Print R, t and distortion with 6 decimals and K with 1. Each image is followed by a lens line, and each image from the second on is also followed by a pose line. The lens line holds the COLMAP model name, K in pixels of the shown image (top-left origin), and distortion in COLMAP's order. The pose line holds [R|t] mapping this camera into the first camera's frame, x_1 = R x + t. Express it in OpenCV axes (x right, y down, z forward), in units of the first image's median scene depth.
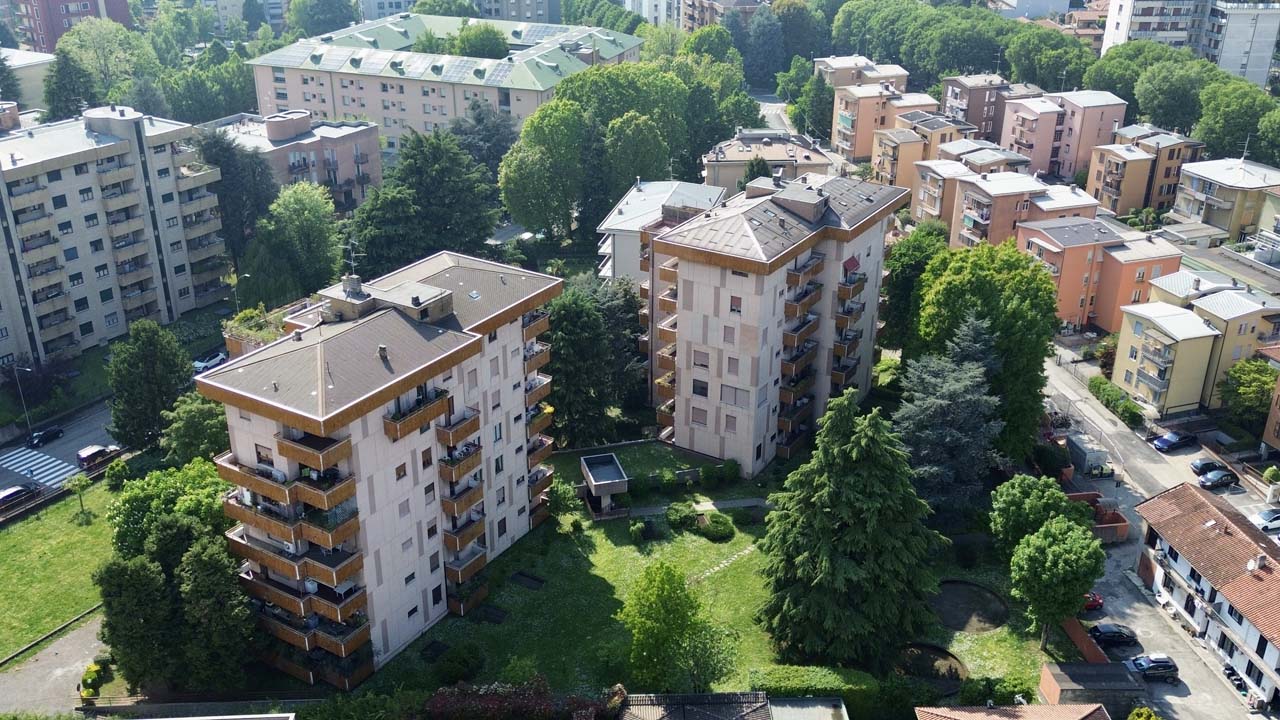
lens RADIAL K [[1167.6, 0, 641.8], [0, 1167.6, 357.3], [0, 0, 1]] dist [0.137845, -0.247062]
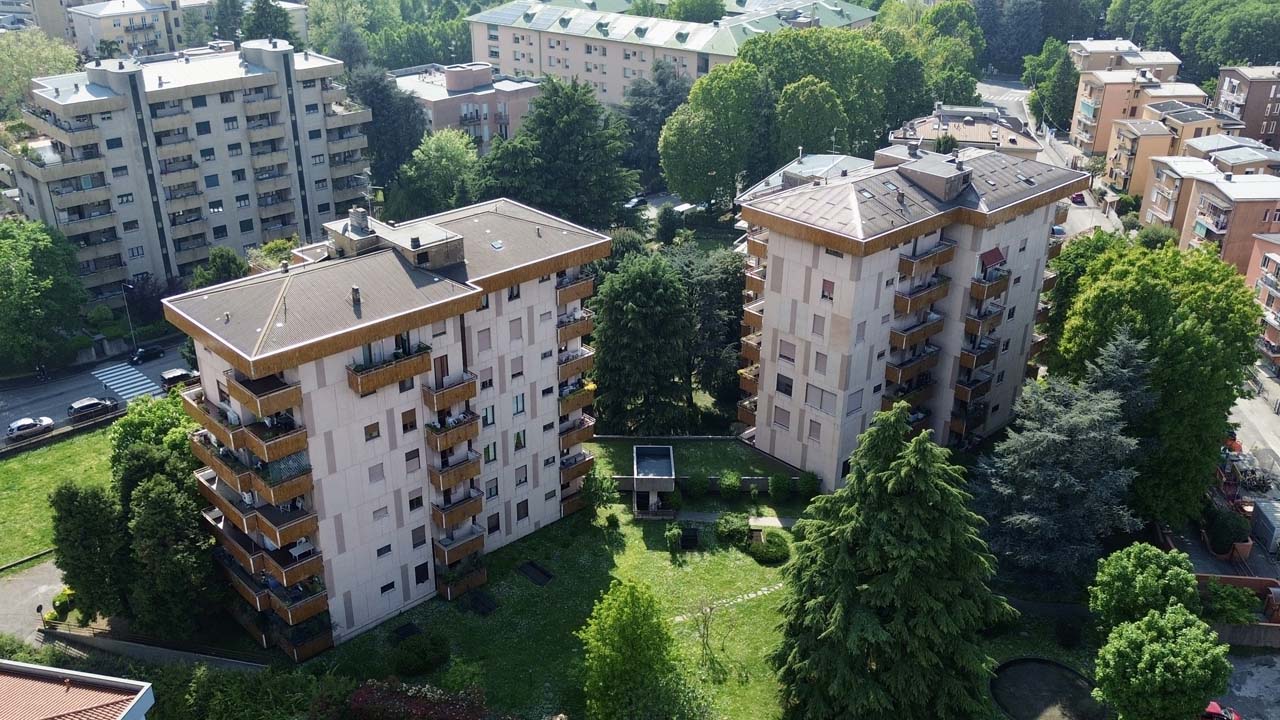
lens RADIAL K [[1113.2, 0, 637.6], [0, 1113.2, 390.5], [0, 0, 1]] dist [0.087645, -0.102224]
pose [[0.961440, 0.121501, -0.246721, 0.153347], [-0.112111, 0.992344, 0.051814, 0.000156], [0.251128, -0.022156, 0.967700, 0.185100]]
